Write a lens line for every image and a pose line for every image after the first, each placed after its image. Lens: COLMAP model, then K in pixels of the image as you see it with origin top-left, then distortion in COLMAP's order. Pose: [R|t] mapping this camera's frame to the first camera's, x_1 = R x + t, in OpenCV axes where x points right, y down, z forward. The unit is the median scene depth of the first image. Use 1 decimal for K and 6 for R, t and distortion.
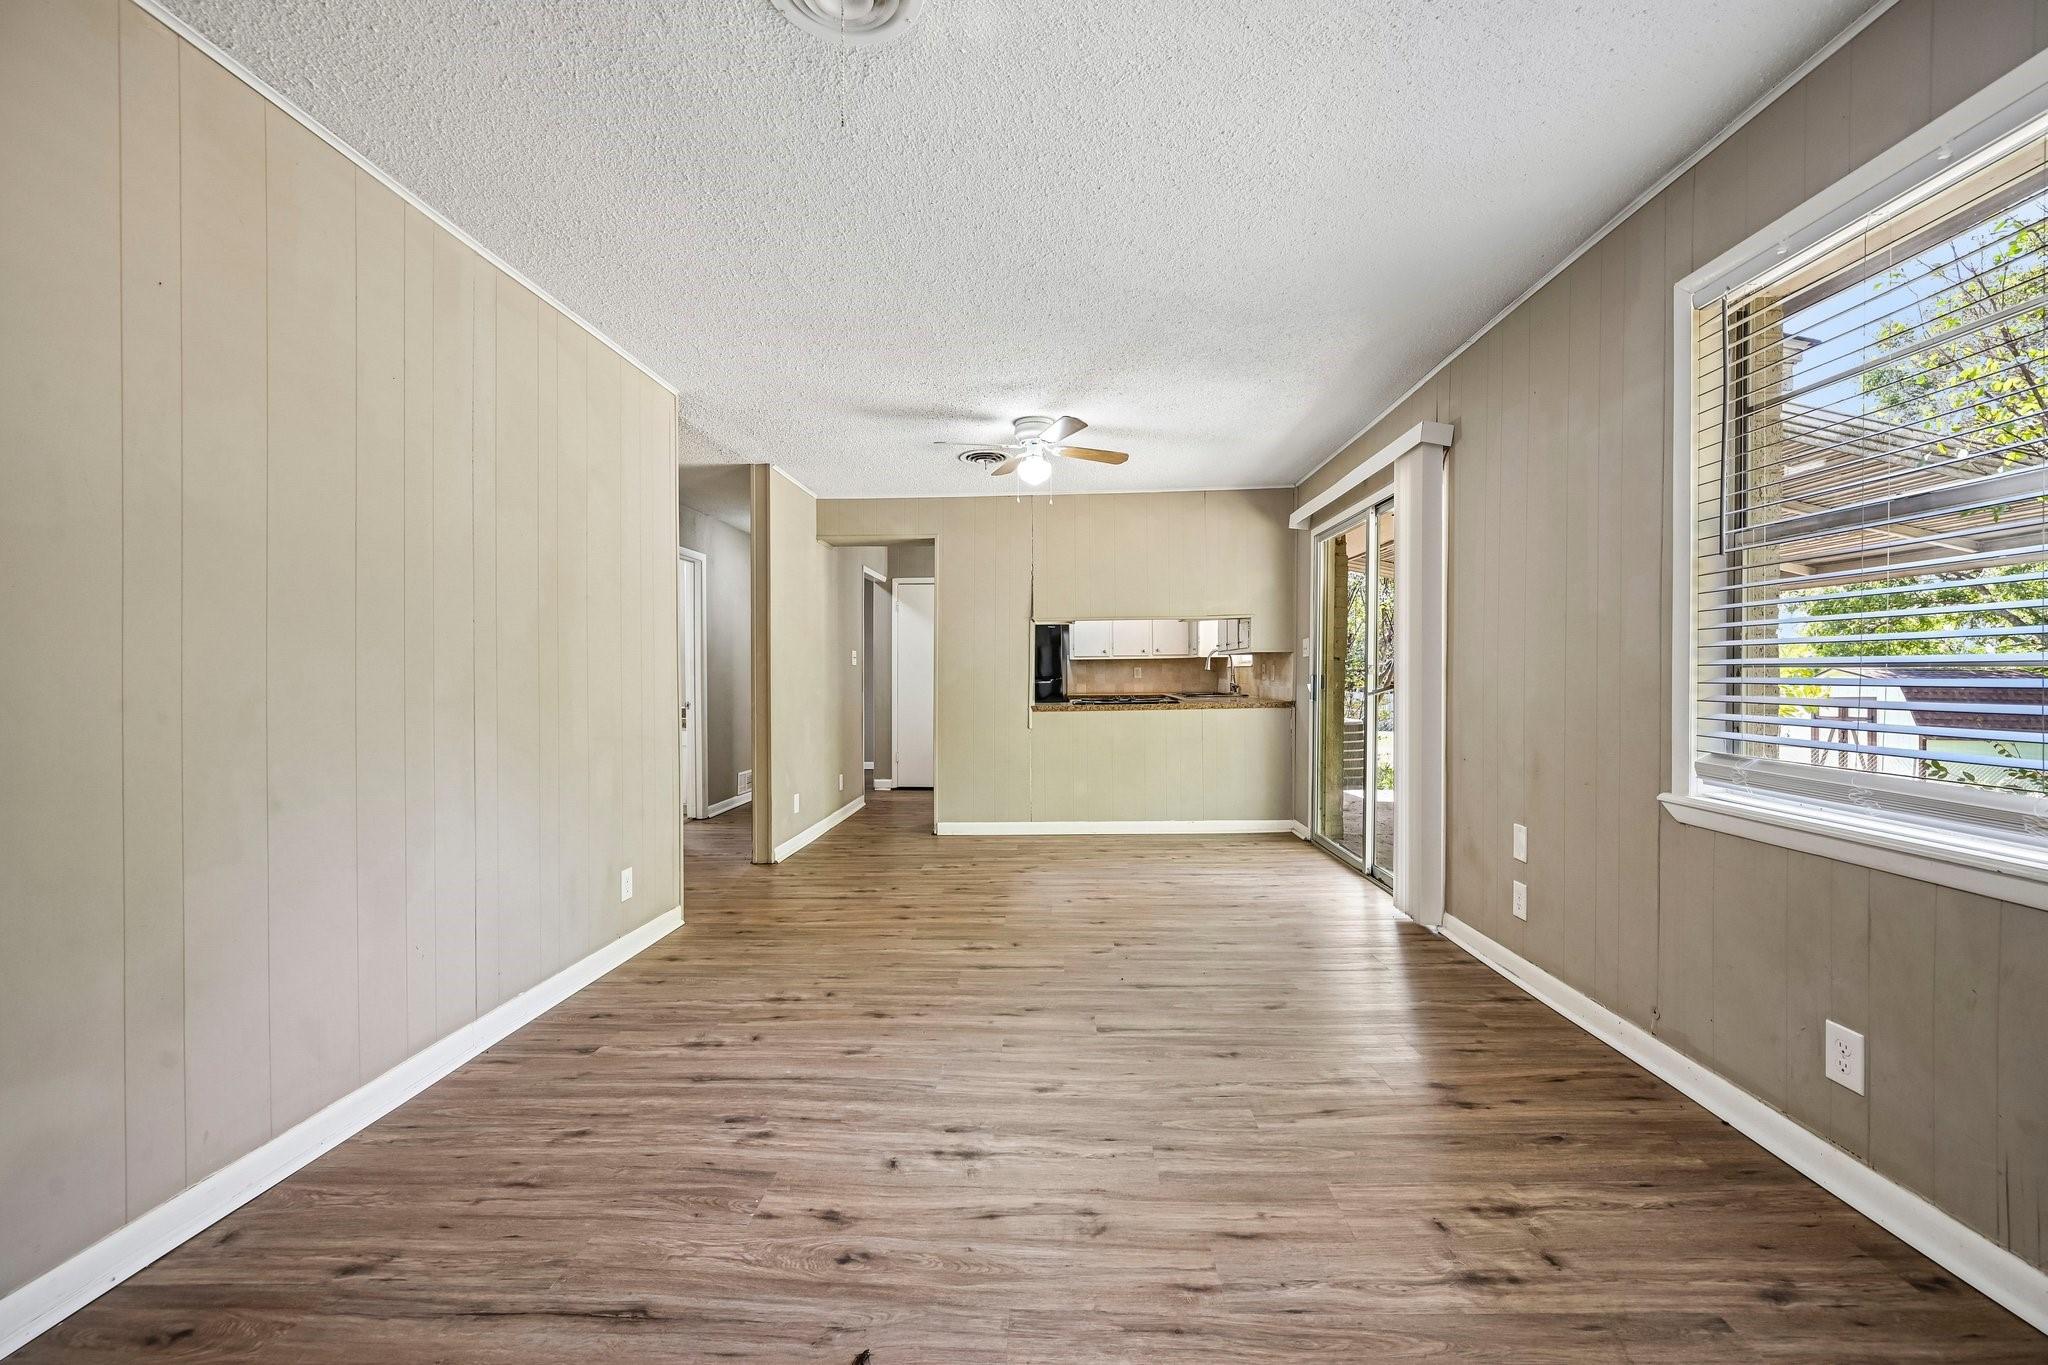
lens RADIAL K [[806.6, 0, 1028.3], [0, 806.6, 682.6], [0, 0, 1]] dist [-0.000468, -0.000160]
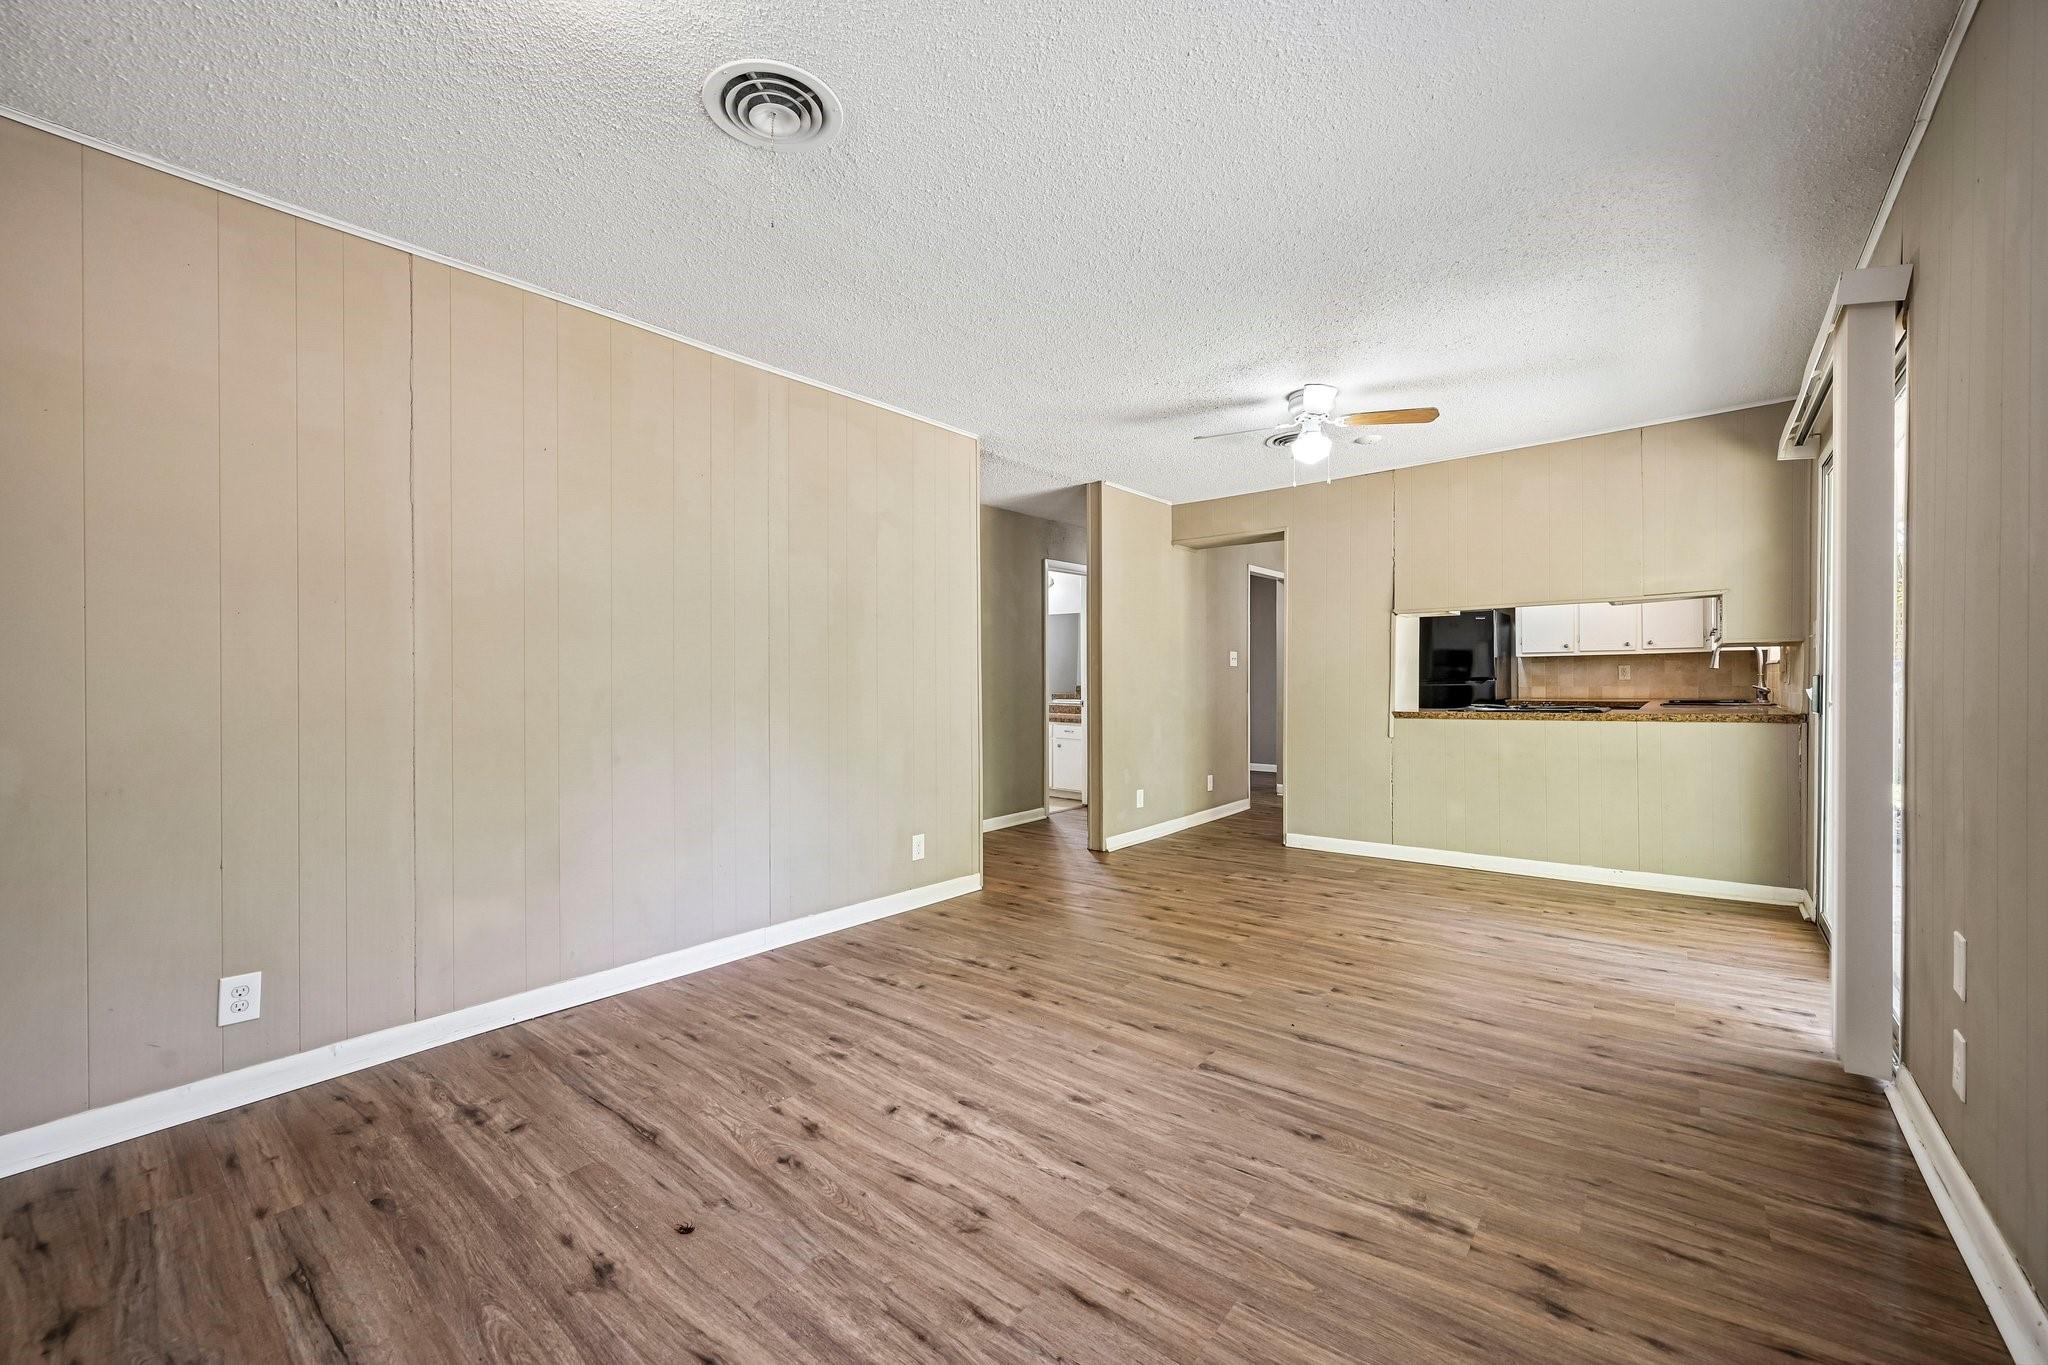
lens RADIAL K [[806.6, 0, 1028.9], [0, 806.6, 683.0], [0, 0, 1]] dist [-0.000468, -0.000160]
pose [[0.798619, 0.003807, -0.601825, 0.483424], [-0.004074, 0.999991, 0.000920, -0.002156], [0.601823, 0.001718, 0.798627, 0.154884]]
